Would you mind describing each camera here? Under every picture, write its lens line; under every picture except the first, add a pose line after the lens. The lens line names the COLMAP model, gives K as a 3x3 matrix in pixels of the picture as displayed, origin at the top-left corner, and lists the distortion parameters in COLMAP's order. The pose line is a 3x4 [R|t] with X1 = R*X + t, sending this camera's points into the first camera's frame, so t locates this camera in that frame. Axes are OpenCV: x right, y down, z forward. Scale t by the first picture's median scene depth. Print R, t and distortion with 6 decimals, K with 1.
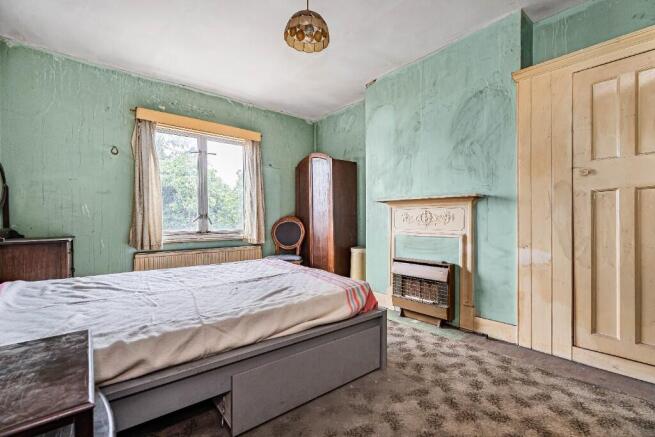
lens RADIAL K [[292.6, 0, 327.6], [0, 292.6, 221.6], [0, 0, 1]] dist [-0.000618, -0.000047]
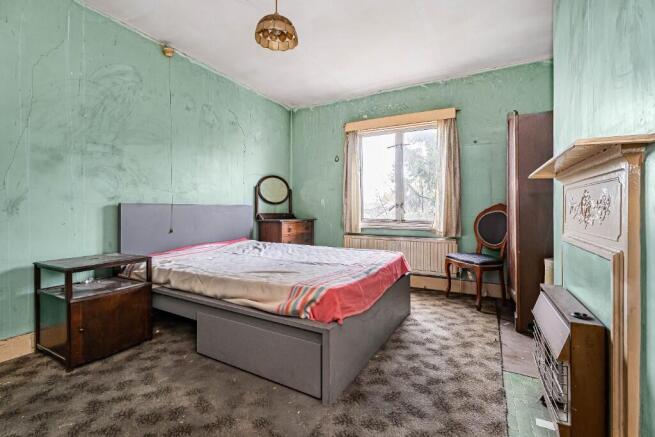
lens RADIAL K [[292.6, 0, 322.2], [0, 292.6, 205.7], [0, 0, 1]] dist [-0.000618, -0.000047]
pose [[0.364239, -0.005614, -0.931288, 0.518424], [-0.008879, 0.999915, -0.009500, -0.005728], [0.931263, 0.011729, 0.364159, 0.406320]]
